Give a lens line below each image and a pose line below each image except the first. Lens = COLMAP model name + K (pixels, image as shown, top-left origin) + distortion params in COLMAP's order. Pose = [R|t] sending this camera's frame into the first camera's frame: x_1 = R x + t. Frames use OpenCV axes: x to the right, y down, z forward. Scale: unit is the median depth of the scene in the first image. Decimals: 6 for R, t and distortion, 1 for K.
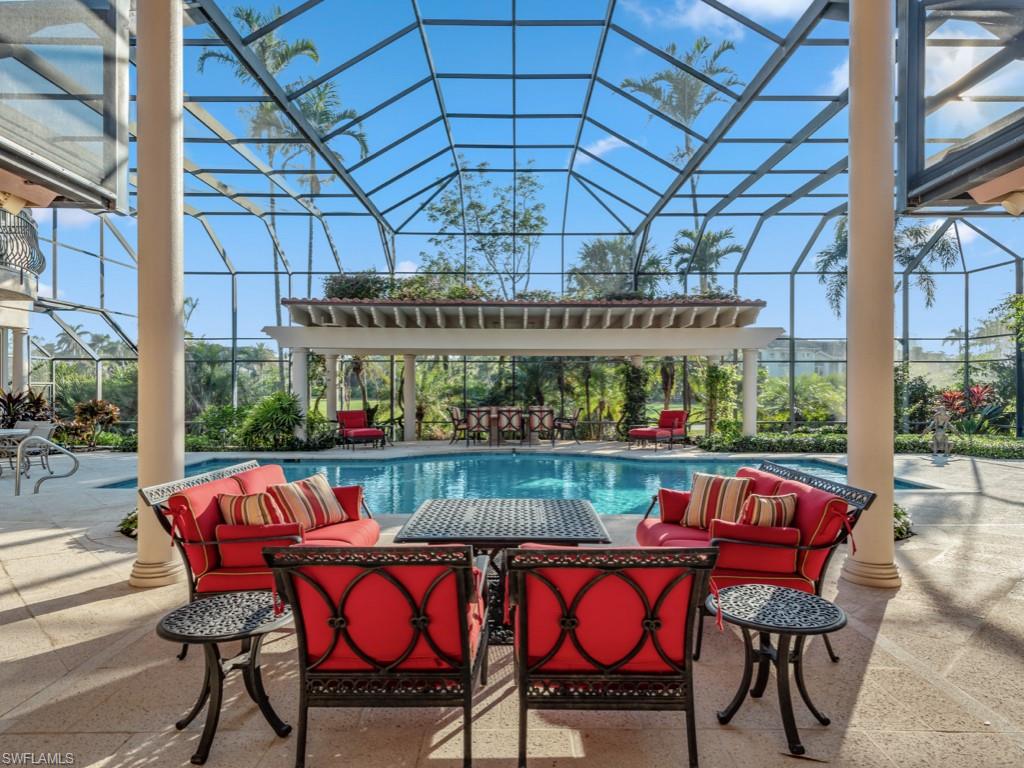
lens RADIAL K [[1137.4, 0, 512.0], [0, 1137.4, 384.0], [0, 0, 1]] dist [0.175940, -0.000782]
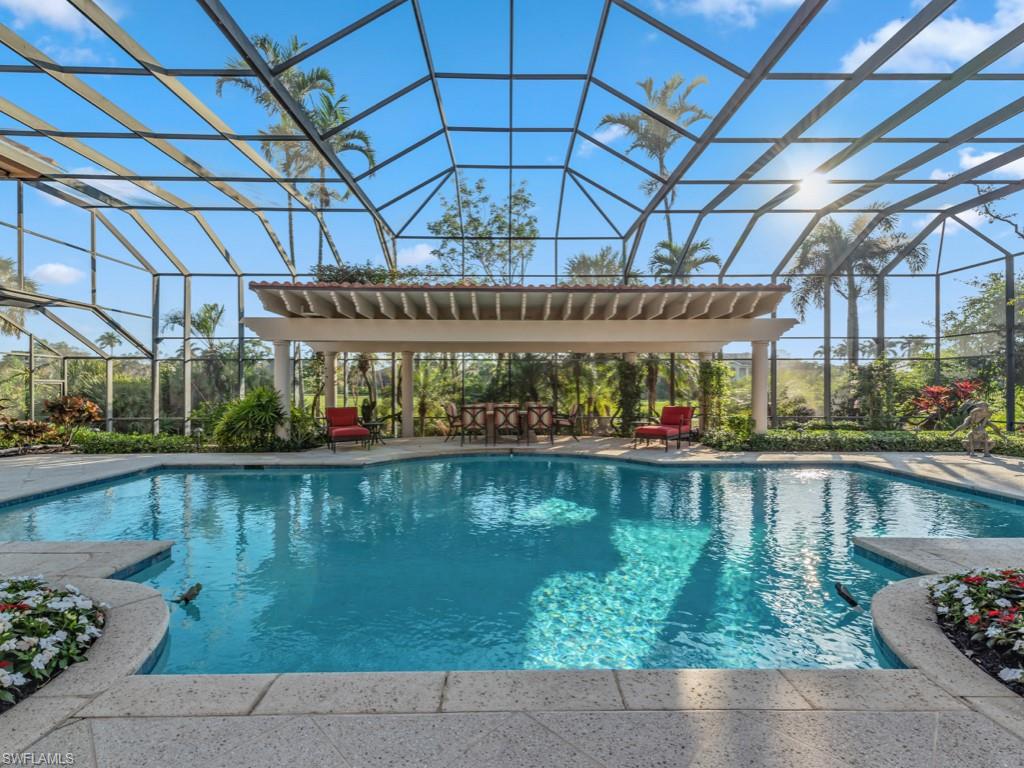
lens RADIAL K [[455.1, 0, 514.5], [0, 455.1, 389.7], [0, 0, 1]] dist [0.020158, -0.000351]
pose [[0.999751, -0.002097, 0.022221, -0.003687], [0.002161, 0.999994, -0.002857, 0.009494], [-0.022215, 0.002904, 0.999749, 0.598543]]
